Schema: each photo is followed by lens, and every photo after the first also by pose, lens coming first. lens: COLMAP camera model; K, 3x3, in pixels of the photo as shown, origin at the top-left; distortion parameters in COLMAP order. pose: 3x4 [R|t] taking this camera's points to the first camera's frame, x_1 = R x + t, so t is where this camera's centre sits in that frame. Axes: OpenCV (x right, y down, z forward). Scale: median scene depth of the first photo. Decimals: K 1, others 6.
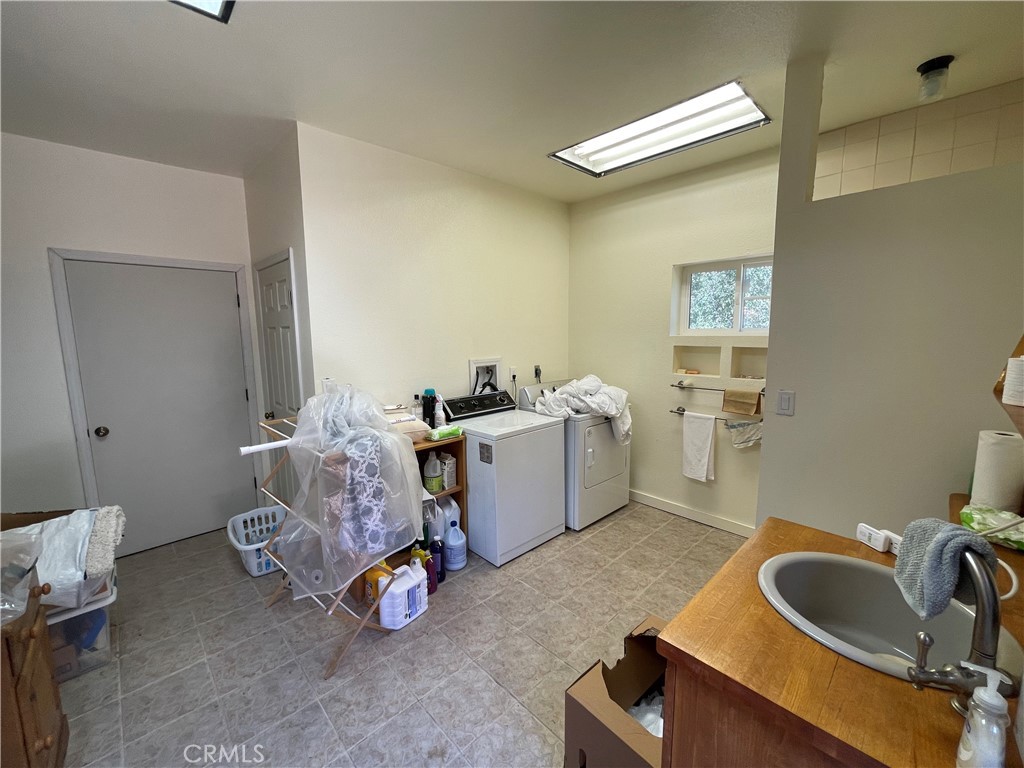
lens RADIAL K [[413.5, 0, 518.1], [0, 413.5, 378.6], [0, 0, 1]] dist [-0.002004, -0.000152]
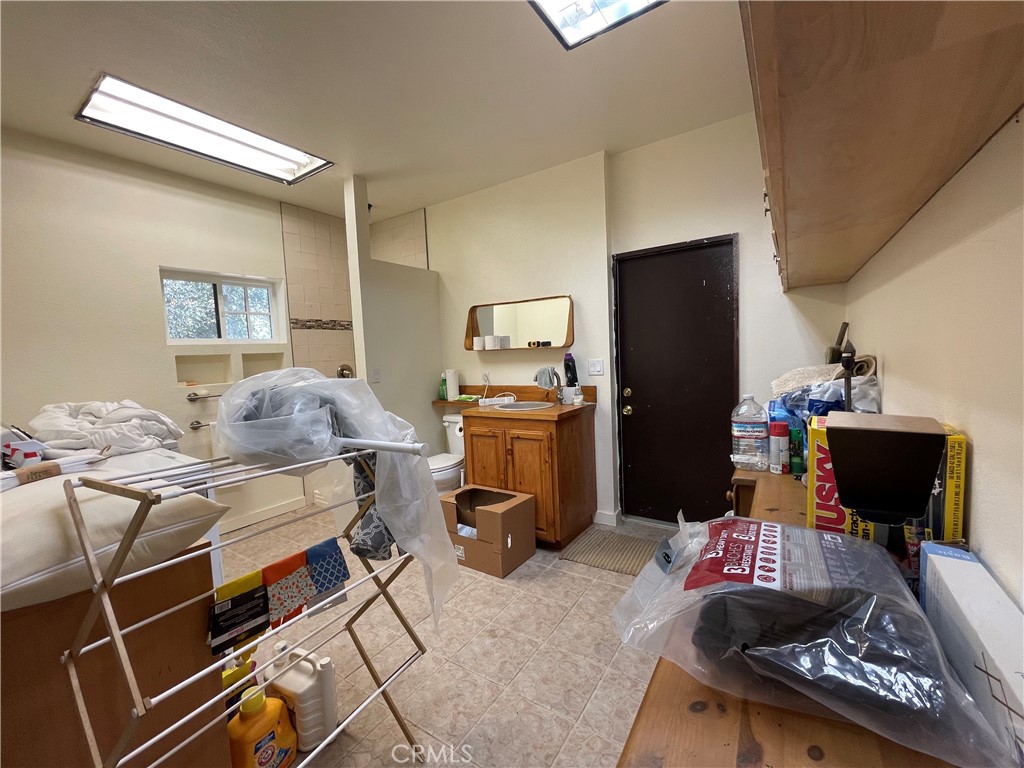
lens RADIAL K [[413.5, 0, 513.8], [0, 413.5, 382.9], [0, 0, 1]] dist [-0.002004, -0.000152]
pose [[-0.207419, -0.058867, 0.976479, -1.096377], [0.165380, 0.981710, 0.094311, 0.026940], [-0.964172, 0.181052, -0.193890, 0.809434]]
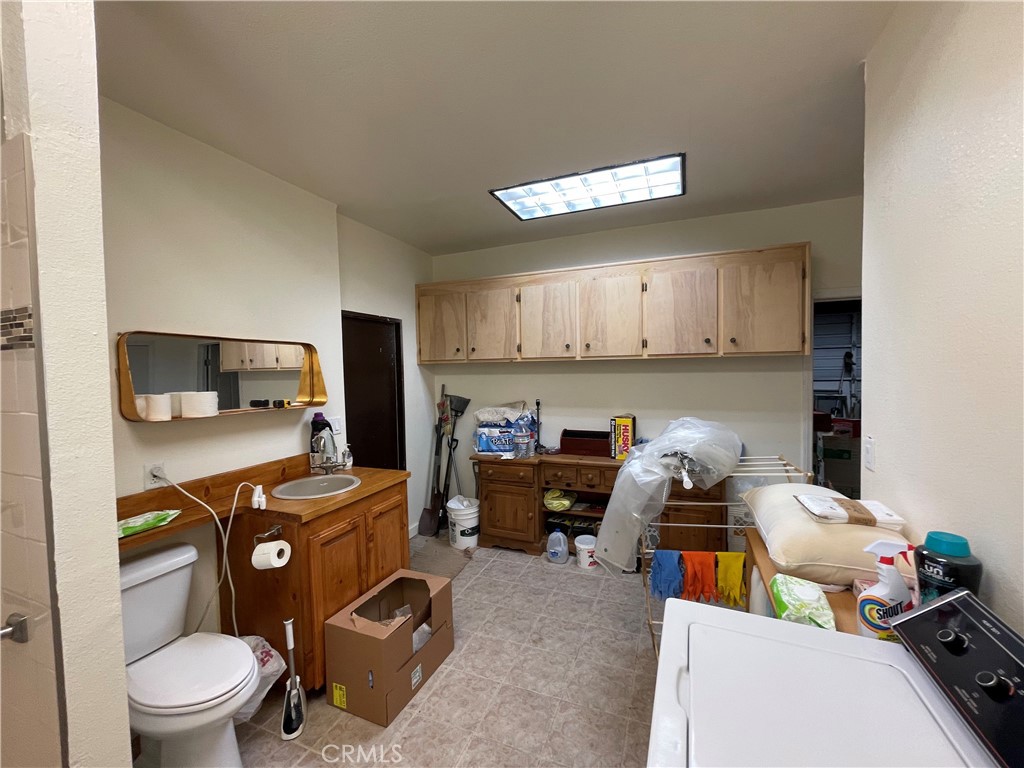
lens RADIAL K [[413.5, 0, 516.6], [0, 413.5, 385.9], [0, 0, 1]] dist [-0.002004, -0.000152]
pose [[-0.916518, 0.040736, -0.397913, 0.349620], [-0.023631, 0.987548, 0.155531, -0.208118], [0.399294, 0.151950, -0.904144, 1.718155]]
